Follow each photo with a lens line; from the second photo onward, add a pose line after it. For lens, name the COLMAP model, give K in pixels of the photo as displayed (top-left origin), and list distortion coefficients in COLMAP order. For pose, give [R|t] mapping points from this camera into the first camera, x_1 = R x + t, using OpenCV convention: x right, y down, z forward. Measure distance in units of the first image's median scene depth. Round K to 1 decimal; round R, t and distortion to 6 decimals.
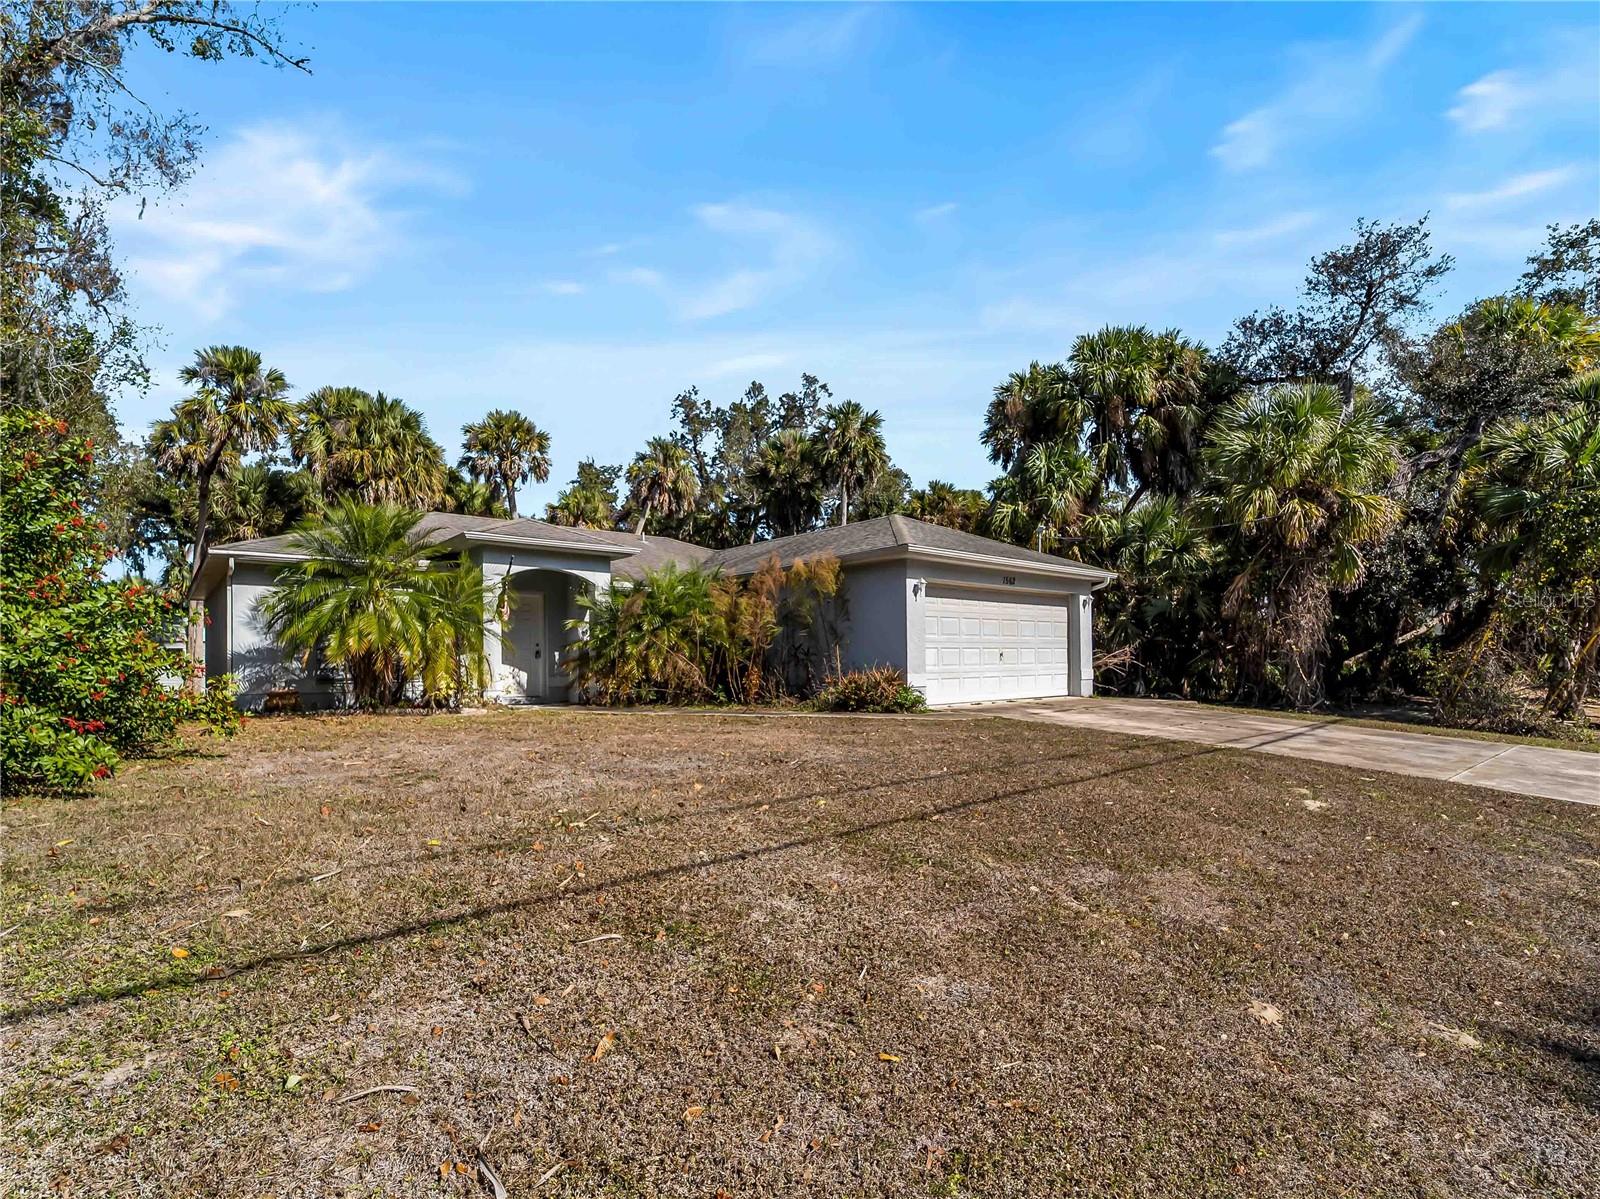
lens RADIAL K [[731.3, 0, 786.9], [0, 731.3, 680.1], [0, 0, 1]] dist [0.000174, -0.002951]
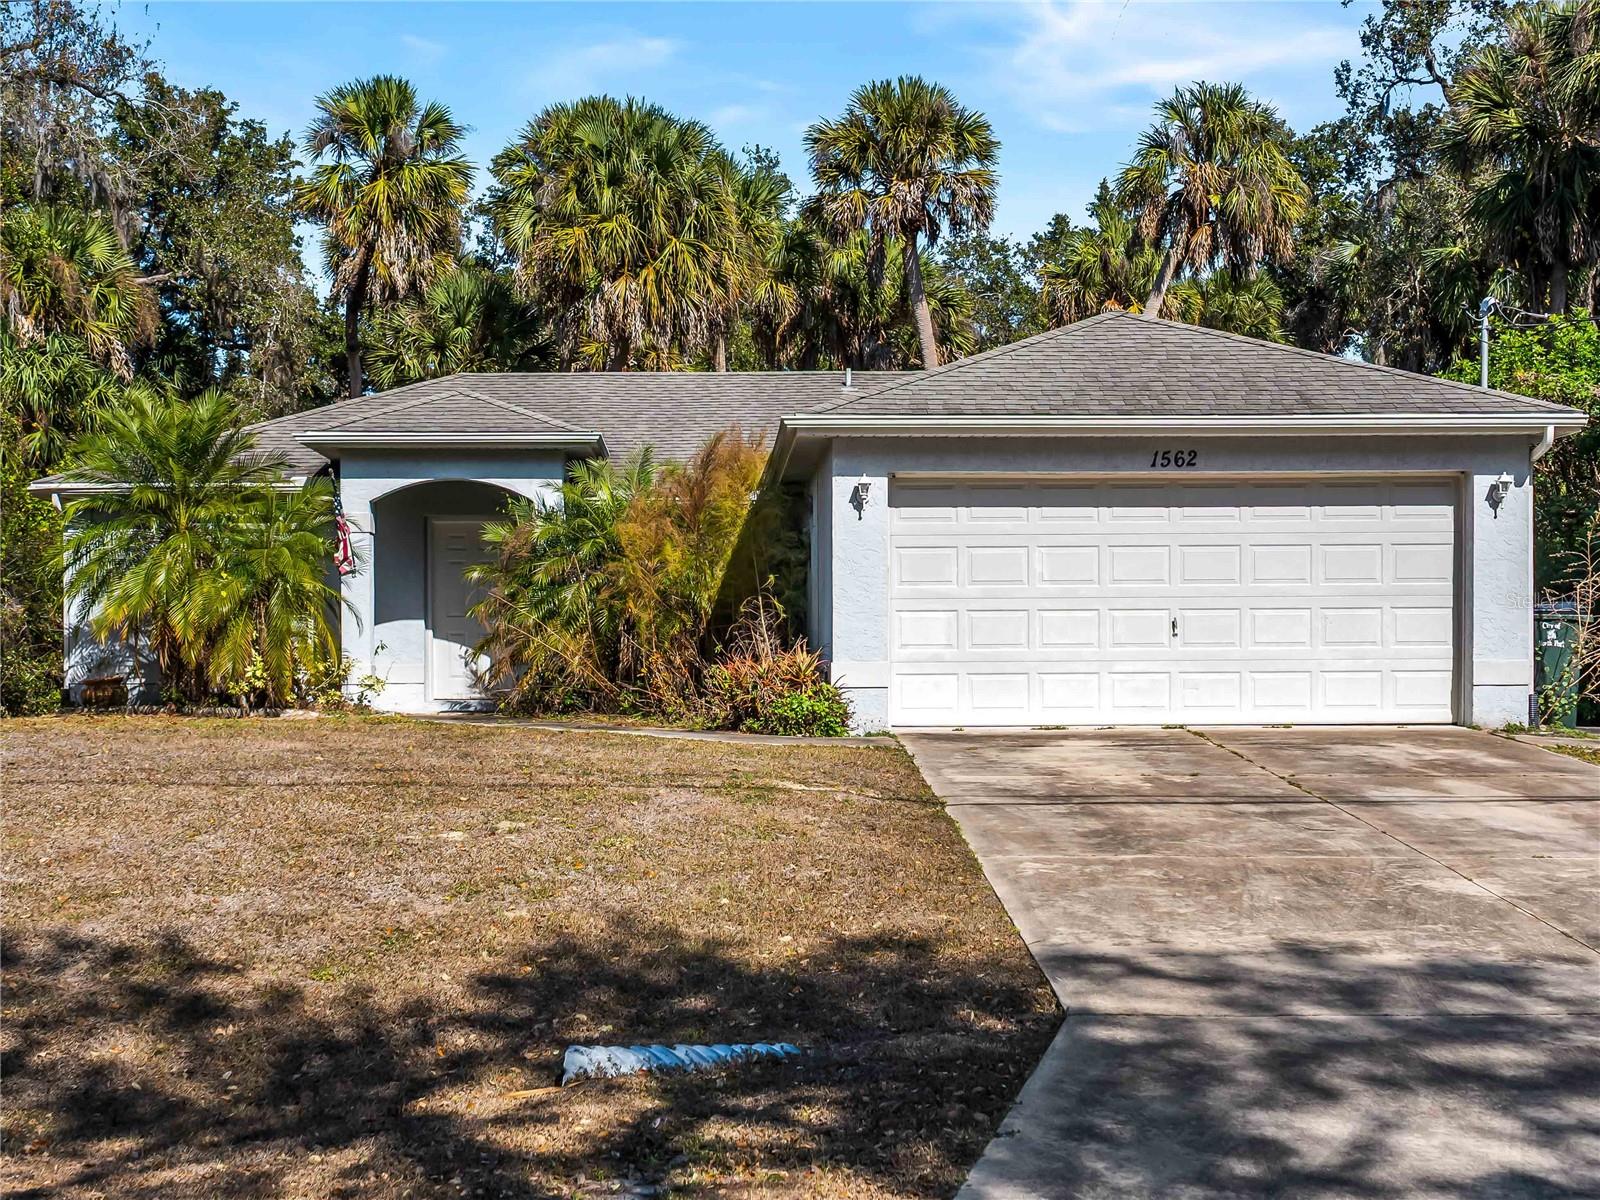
lens RADIAL K [[2141.7, 0, 704.7], [0, 2141.7, 730.2], [0, 0, 1]] dist [-0.008019, 0.000000]
pose [[0.771420, 0.027847, -0.635716, 0.542579], [-0.020091, 0.999610, 0.019408, 0.006591], [0.636008, -0.002199, 0.771679, -0.117448]]
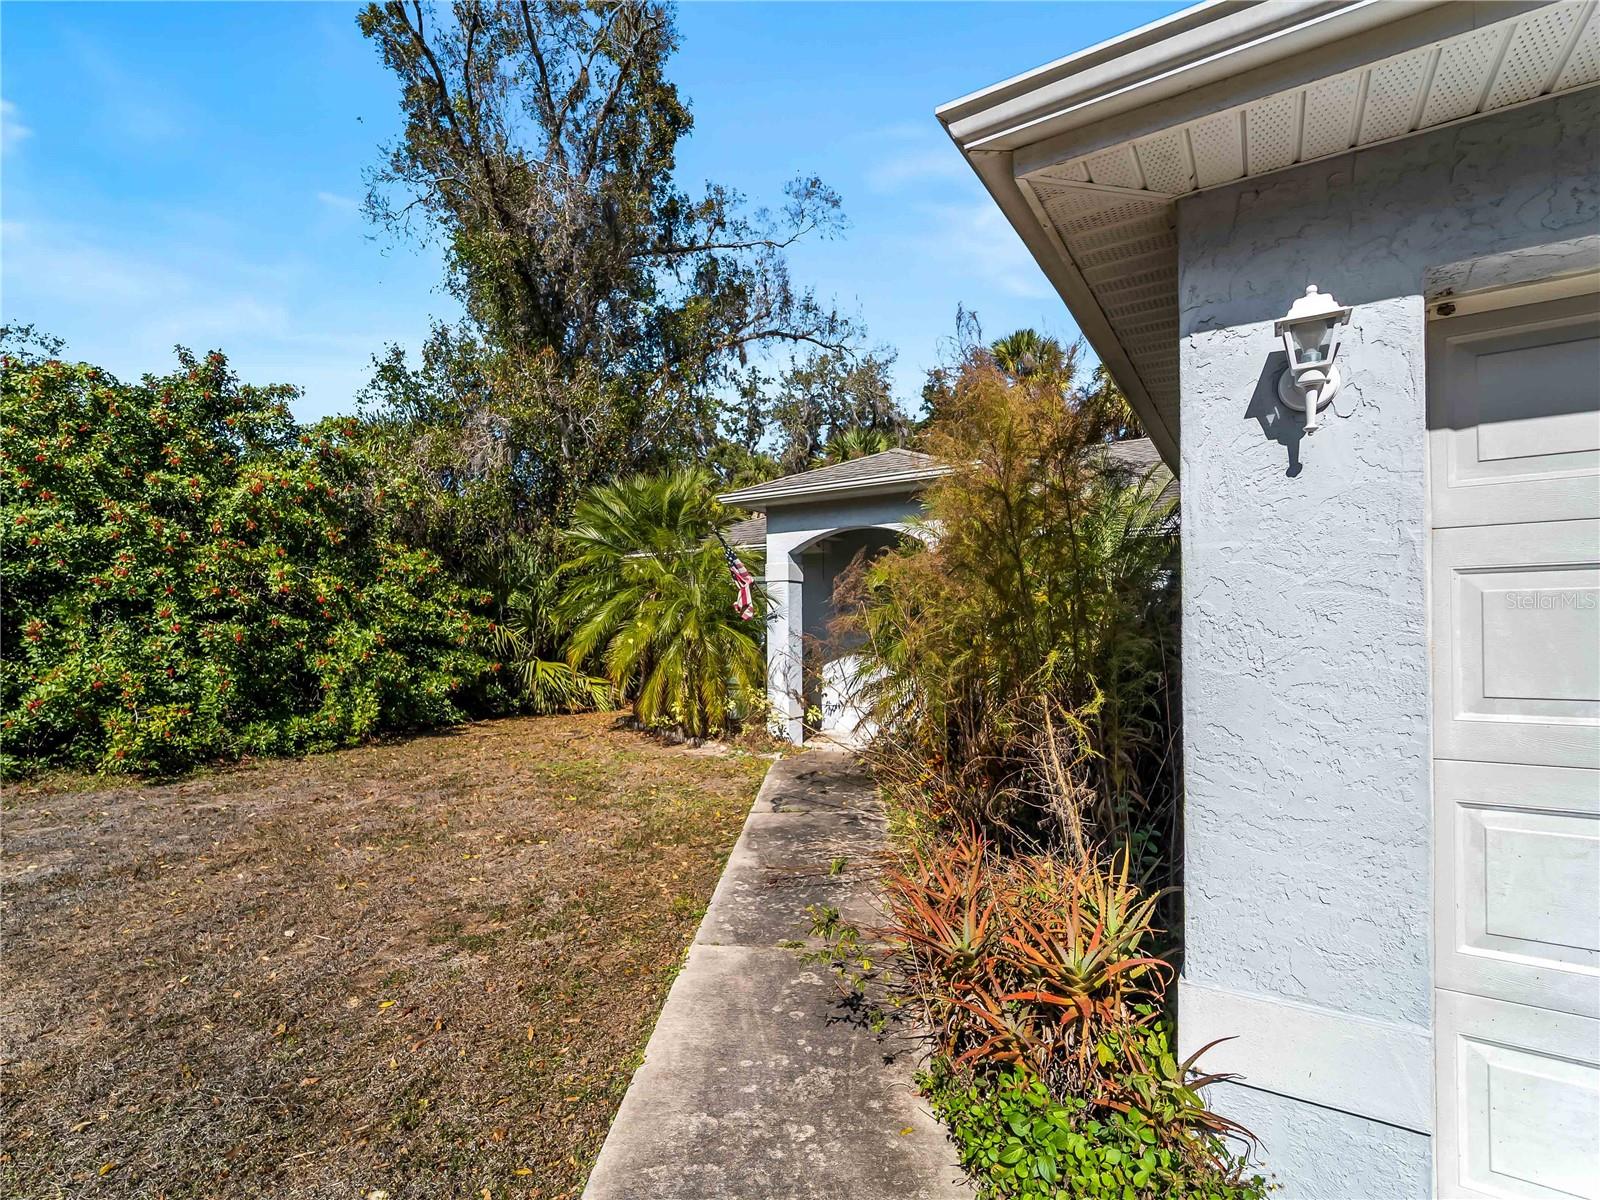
lens RADIAL K [[731.3, 0, 813.0], [0, 731.3, 635.9], [0, 0, 1]] dist [0.000174, -0.002951]
pose [[0.323238, 0.017846, -0.946149, 0.143908], [-0.018389, 0.999752, 0.012575, -0.040296], [0.946139, 0.013334, 0.323486, 0.448589]]
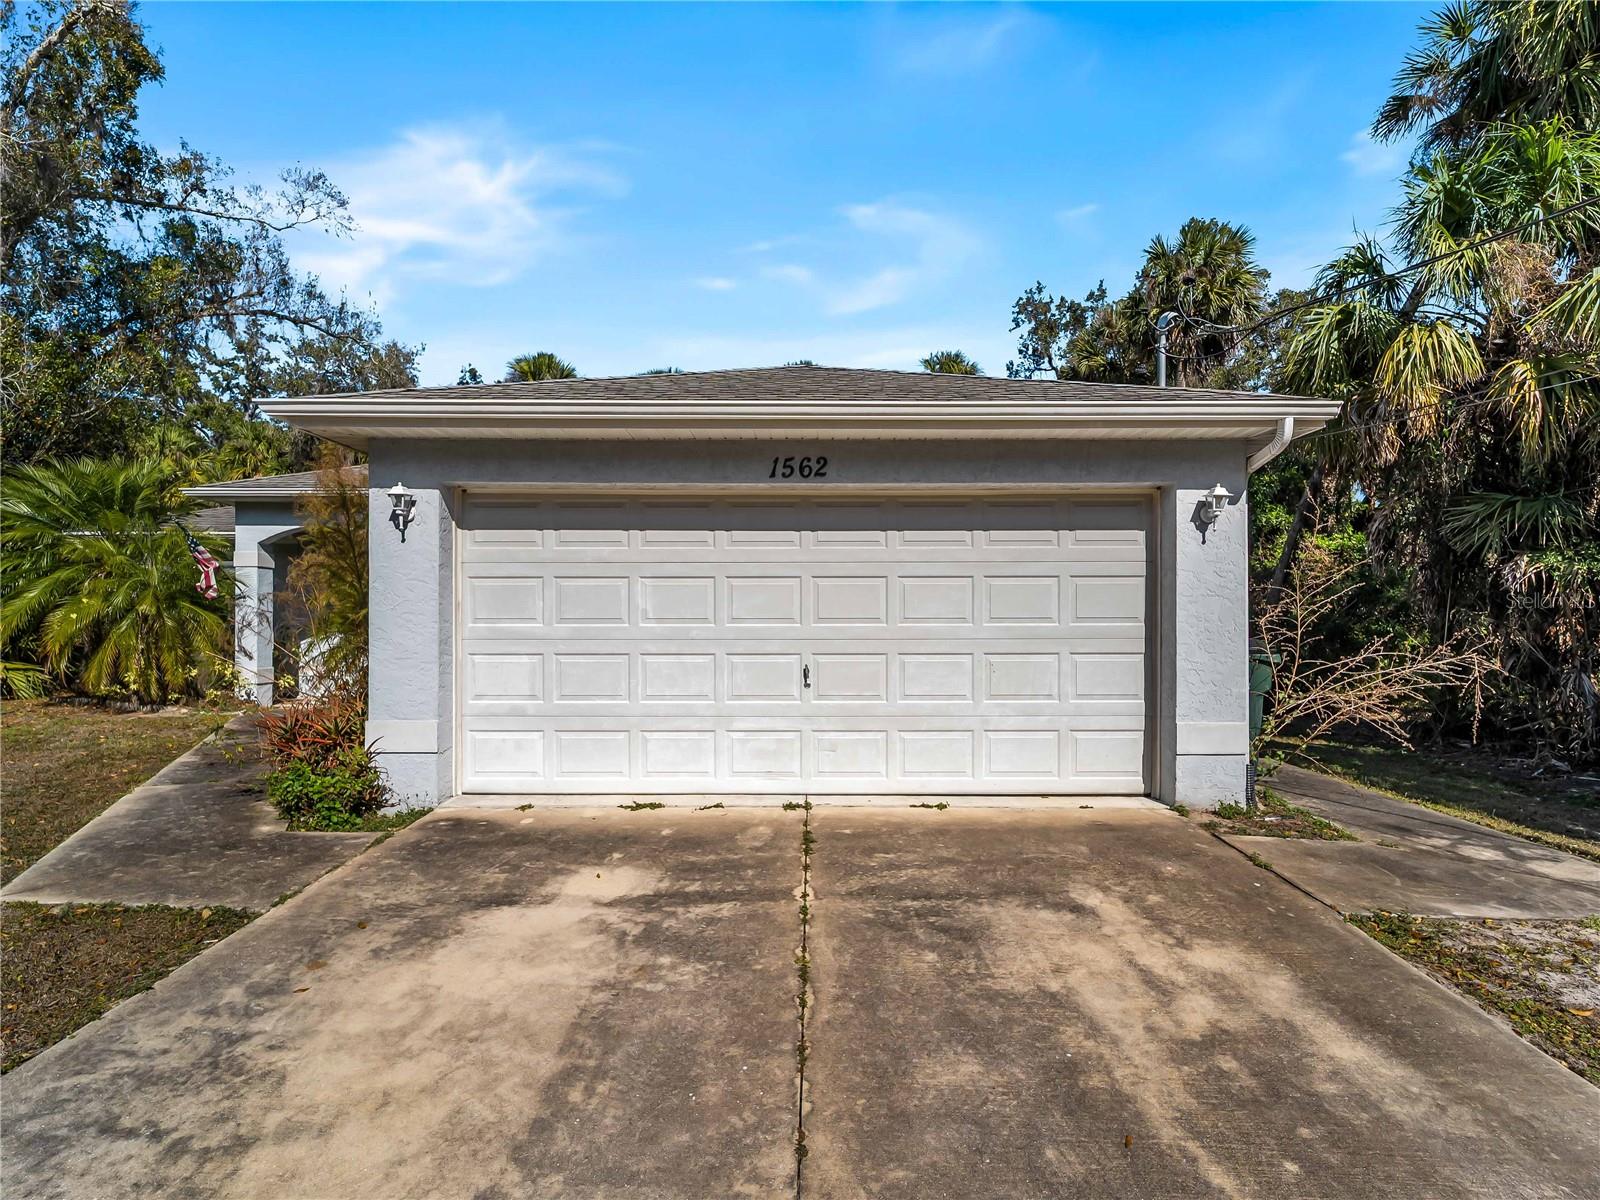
lens RADIAL K [[731.3, 0, 796.2], [0, 731.3, 627.8], [0, 0, 1]] dist [0.000174, -0.002951]
pose [[0.771944, 0.014617, -0.635523, 0.313037], [-0.026270, 0.999615, -0.008918, -0.031749], [0.635148, 0.023580, 0.772030, 0.425222]]
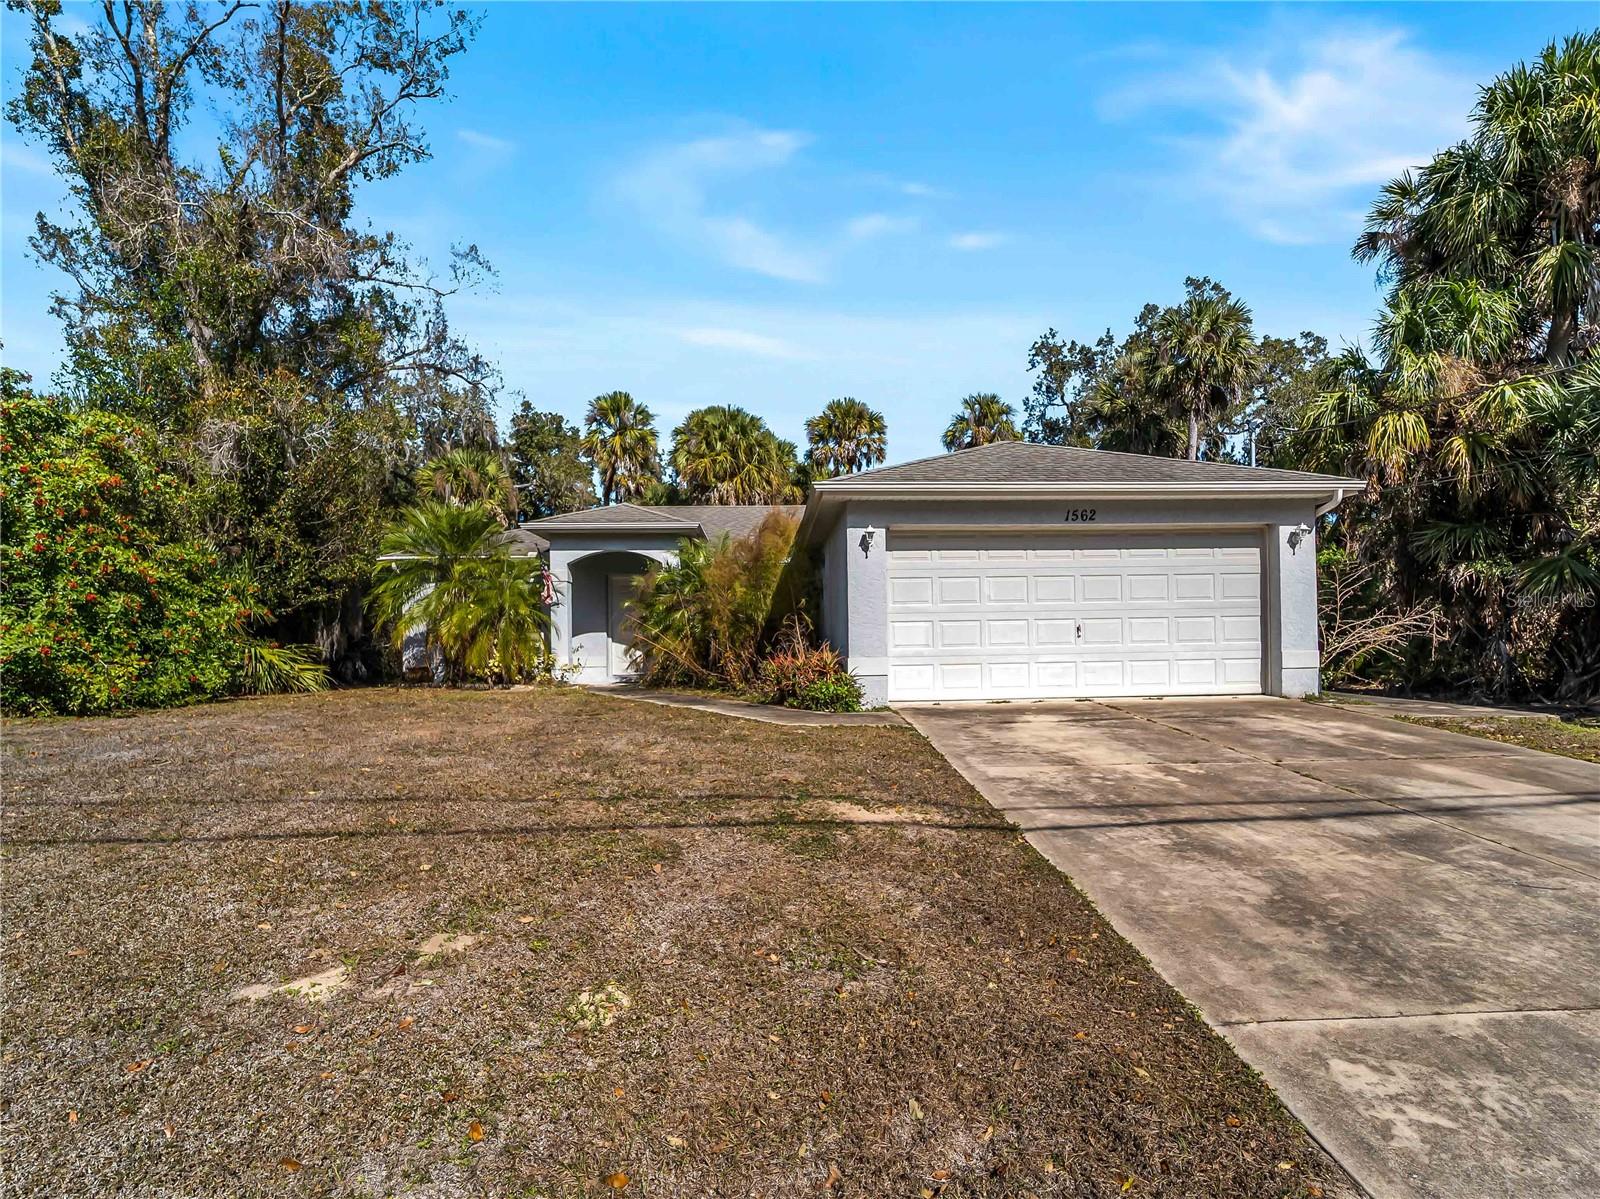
lens RADIAL K [[731.3, 0, 810.6], [0, 731.3, 659.8], [0, 0, 1]] dist [0.000174, -0.002951]
pose [[0.808576, 0.010228, -0.588302, 0.290630], [-0.007756, 0.999947, 0.006725, -0.005401], [0.588340, -0.000875, 0.808613, 0.193942]]
